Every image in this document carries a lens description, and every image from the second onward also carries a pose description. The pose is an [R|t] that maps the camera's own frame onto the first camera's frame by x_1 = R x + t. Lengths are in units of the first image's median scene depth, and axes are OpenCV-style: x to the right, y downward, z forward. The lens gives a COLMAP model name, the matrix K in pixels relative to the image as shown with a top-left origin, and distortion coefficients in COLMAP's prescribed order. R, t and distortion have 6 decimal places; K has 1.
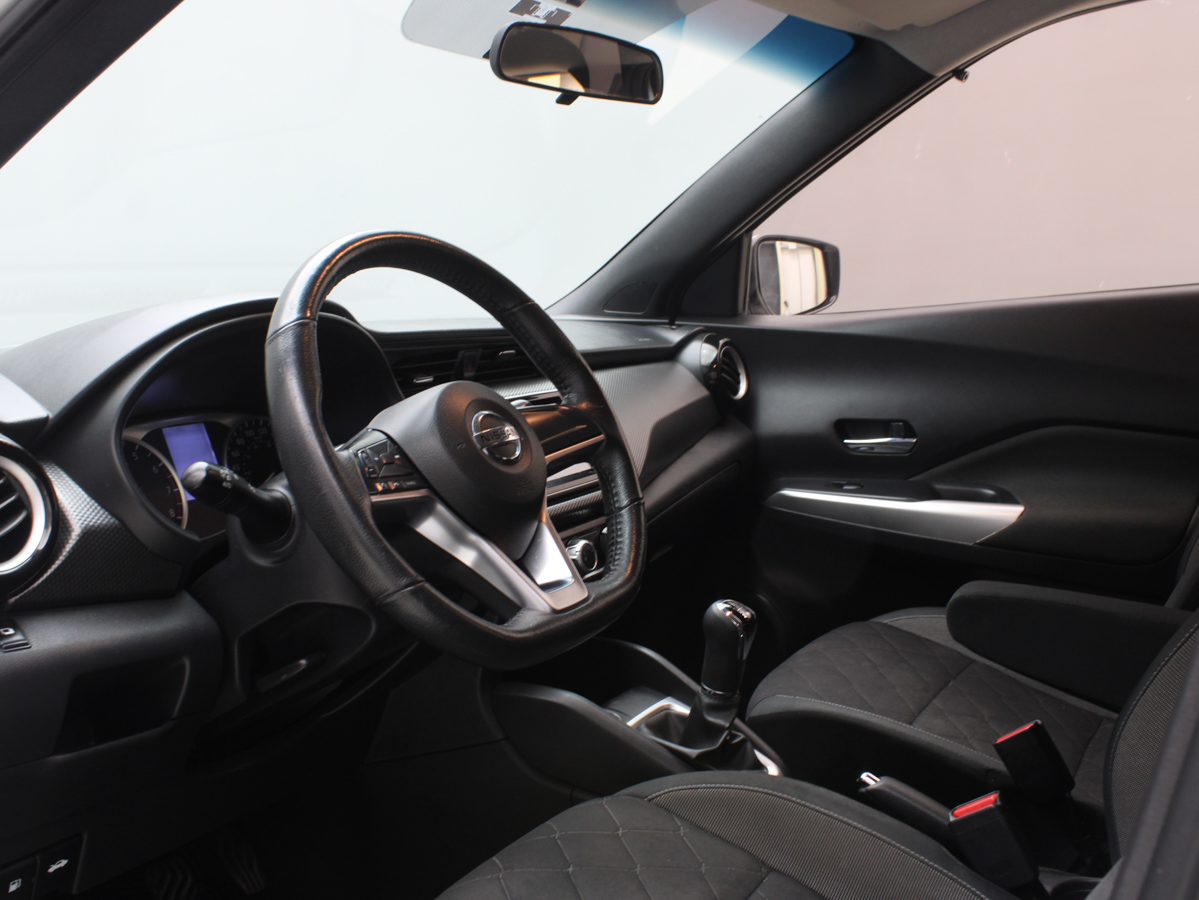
lens RADIAL K [[1205.0, 0, 598.0], [0, 1205.0, 447.3], [0, 0, 1]] dist [-0.152472, 0.000000]
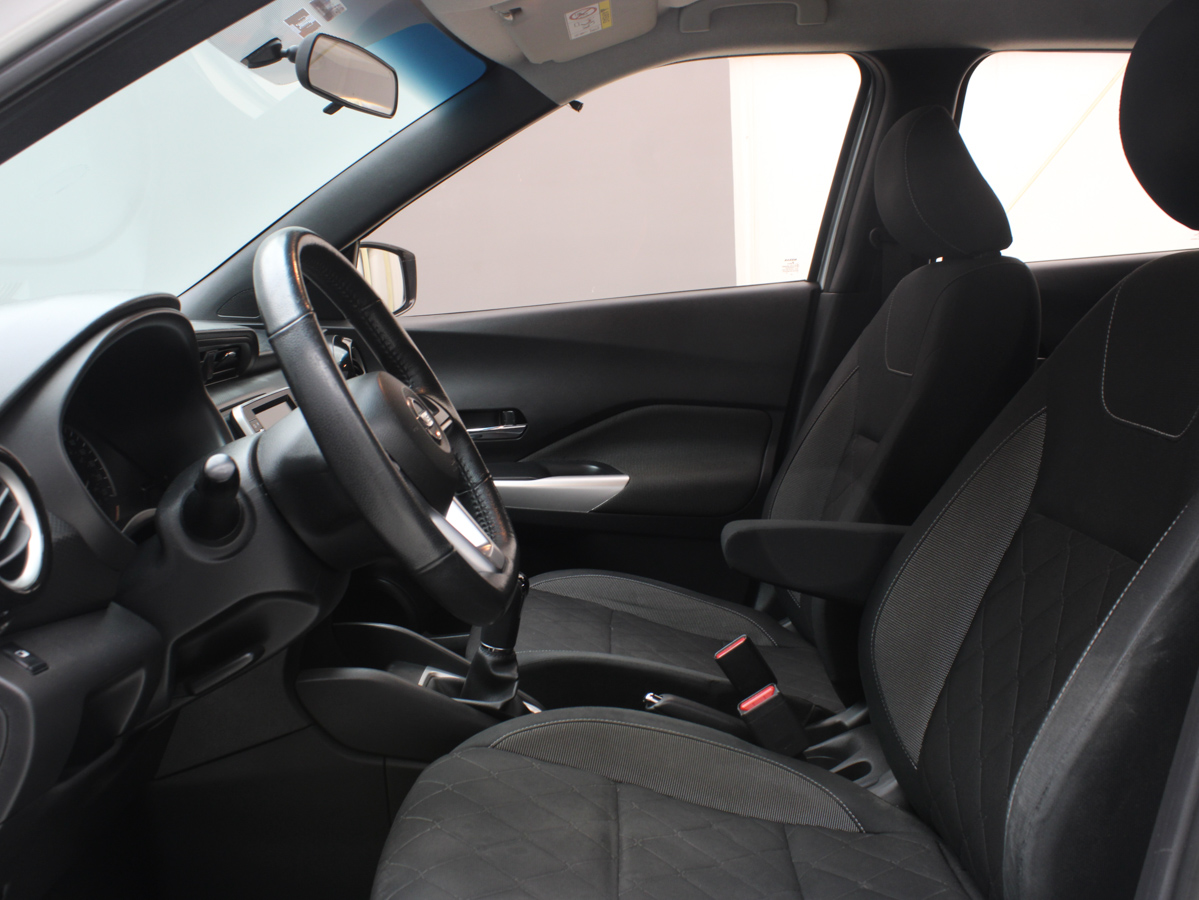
lens RADIAL K [[1205.0, 0, 598.6], [0, 1205.0, 450.3], [0, 0, 1]] dist [-0.152472, 0.000000]
pose [[0.848721, -0.060337, 0.525388, -0.459513], [0.063412, 0.997913, 0.012165, 0.013249], [-0.525026, 0.022991, 0.850776, -0.006569]]
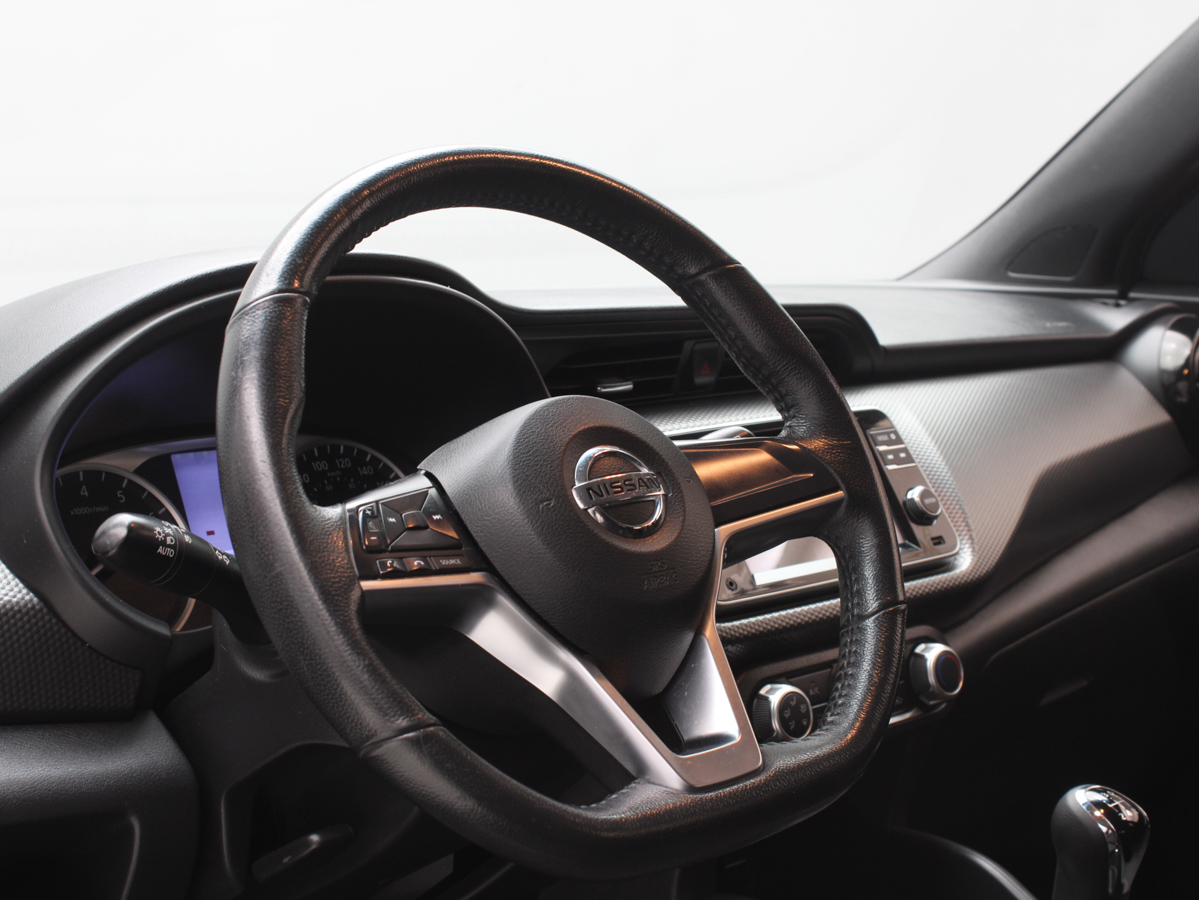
lens RADIAL K [[1943.8, 0, 599.7], [0, 1943.8, 451.2], [0, 0, 1]] dist [-0.045341, 0.000000]
pose [[0.956714, 0.030850, -0.289391, 0.164869], [-0.035843, 0.999286, -0.011967, -0.014014], [0.288815, 0.021822, 0.957136, 0.057569]]
